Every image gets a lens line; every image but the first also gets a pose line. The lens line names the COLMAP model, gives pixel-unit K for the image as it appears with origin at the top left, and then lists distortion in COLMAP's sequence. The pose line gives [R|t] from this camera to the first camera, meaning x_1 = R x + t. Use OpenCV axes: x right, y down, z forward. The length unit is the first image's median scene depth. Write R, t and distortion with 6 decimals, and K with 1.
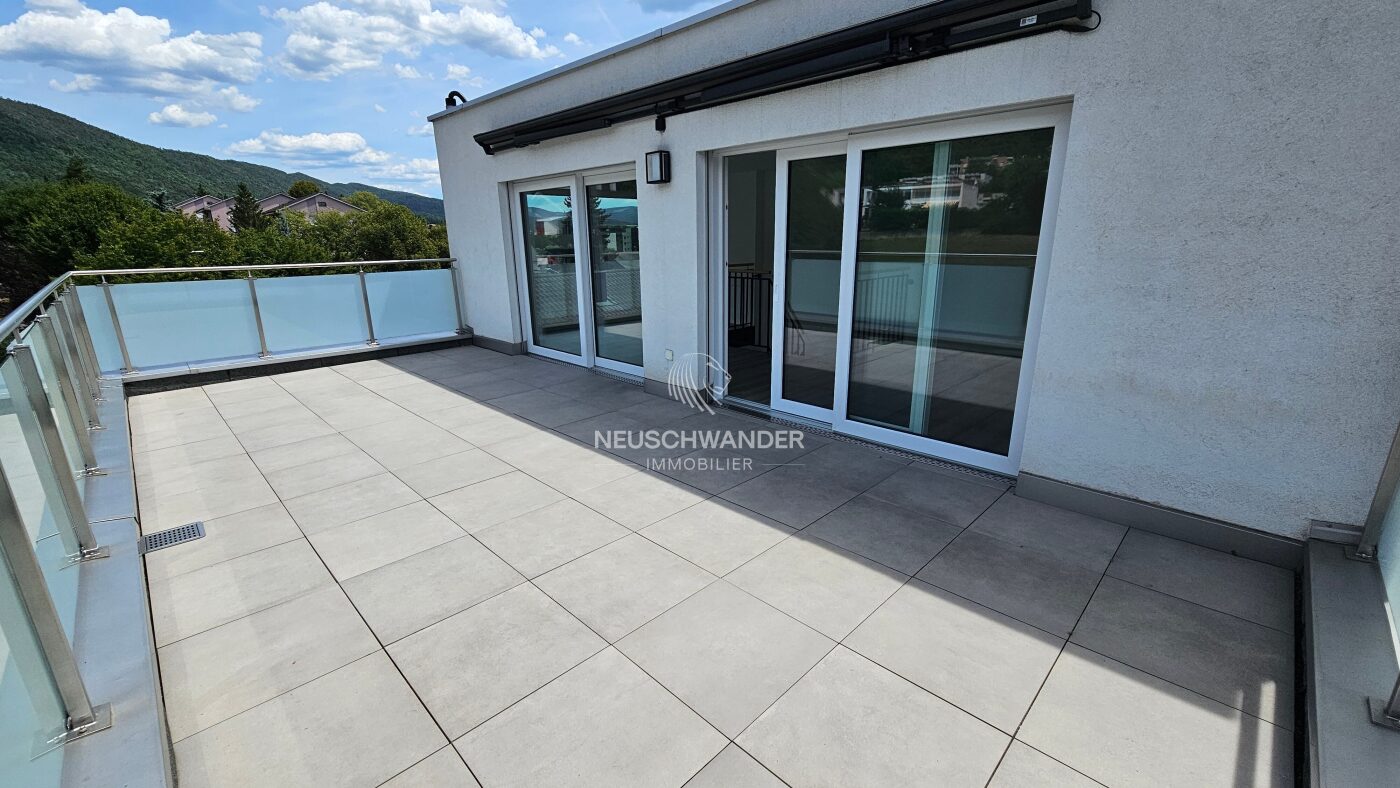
lens RADIAL K [[575.7, 0, 704.3], [0, 575.7, 396.2], [0, 0, 1]] dist [-0.002304, -0.000068]
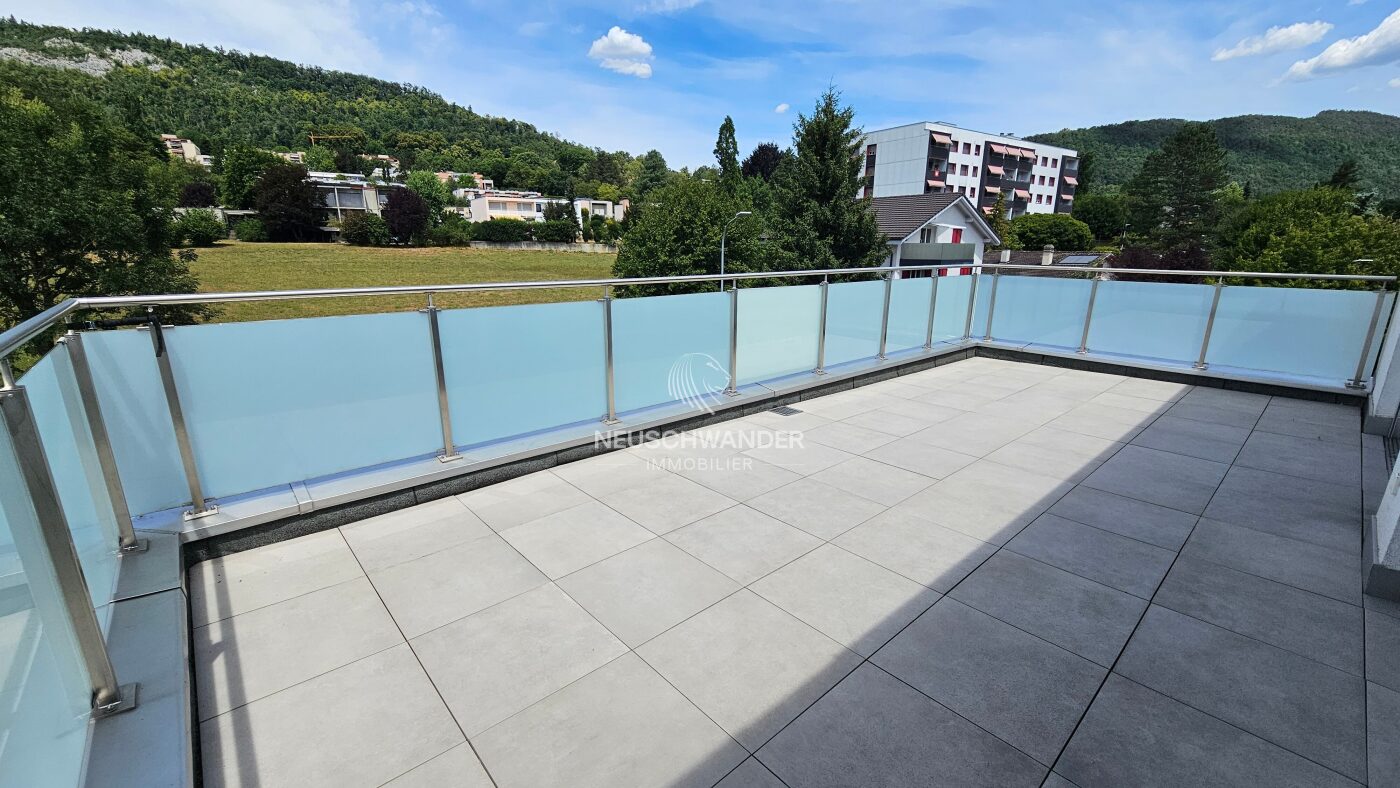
lens RADIAL K [[575.7, 0, 710.0], [0, 575.7, 395.3], [0, 0, 1]] dist [-0.002304, -0.000068]
pose [[-0.047881, 0.261327, -0.964062, 0.598600], [-0.271965, 0.925293, 0.264325, -0.157500], [0.961115, 0.274847, 0.026768, 0.544808]]
